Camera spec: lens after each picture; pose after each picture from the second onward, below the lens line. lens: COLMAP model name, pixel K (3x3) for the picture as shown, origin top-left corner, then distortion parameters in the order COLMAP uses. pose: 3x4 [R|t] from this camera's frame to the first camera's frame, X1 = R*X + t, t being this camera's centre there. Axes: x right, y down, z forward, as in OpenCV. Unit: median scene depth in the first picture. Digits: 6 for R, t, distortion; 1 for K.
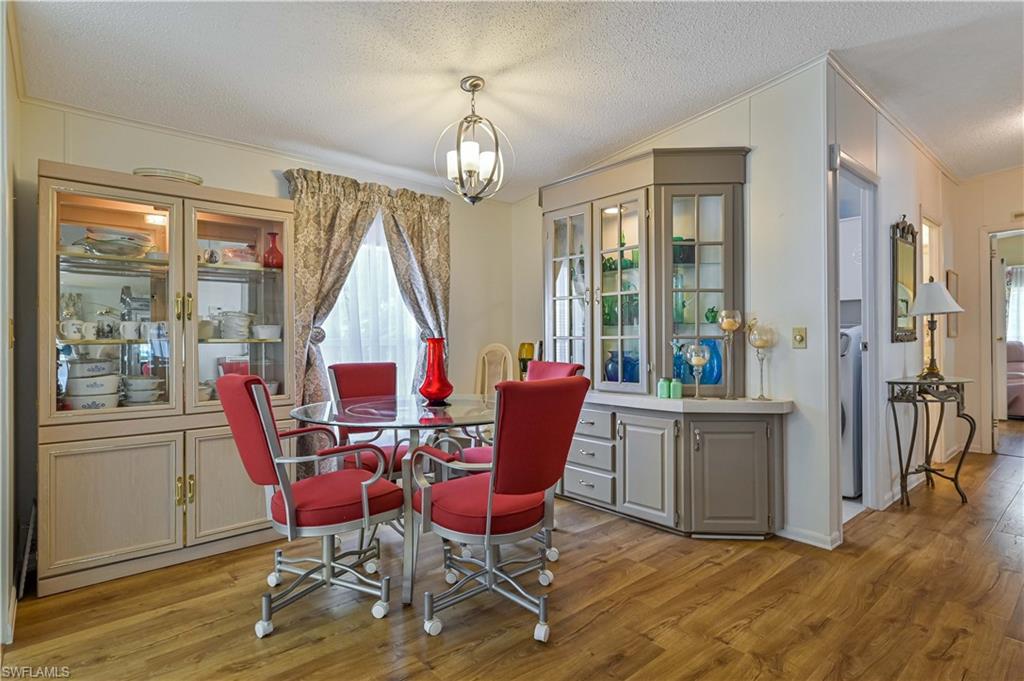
lens RADIAL K [[529.9, 0, 512.0], [0, 529.9, 340.5], [0, 0, 1]] dist [0.001656, 0.000100]
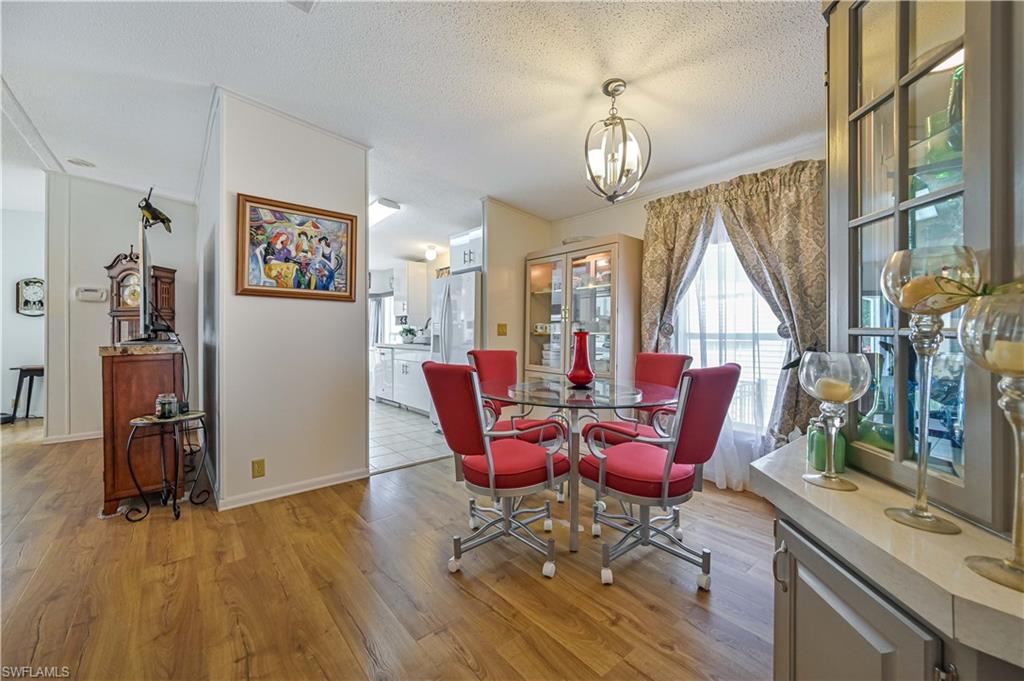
lens RADIAL K [[407.4, 0, 514.0], [0, 407.4, 330.5], [0, 0, 1]] dist [0.000883, 0.000311]
pose [[-0.013176, 0.002275, -0.999911, 0.733202], [-0.011584, 0.999930, 0.002428, -0.006394], [0.999846, 0.011615, -0.013148, 0.822254]]
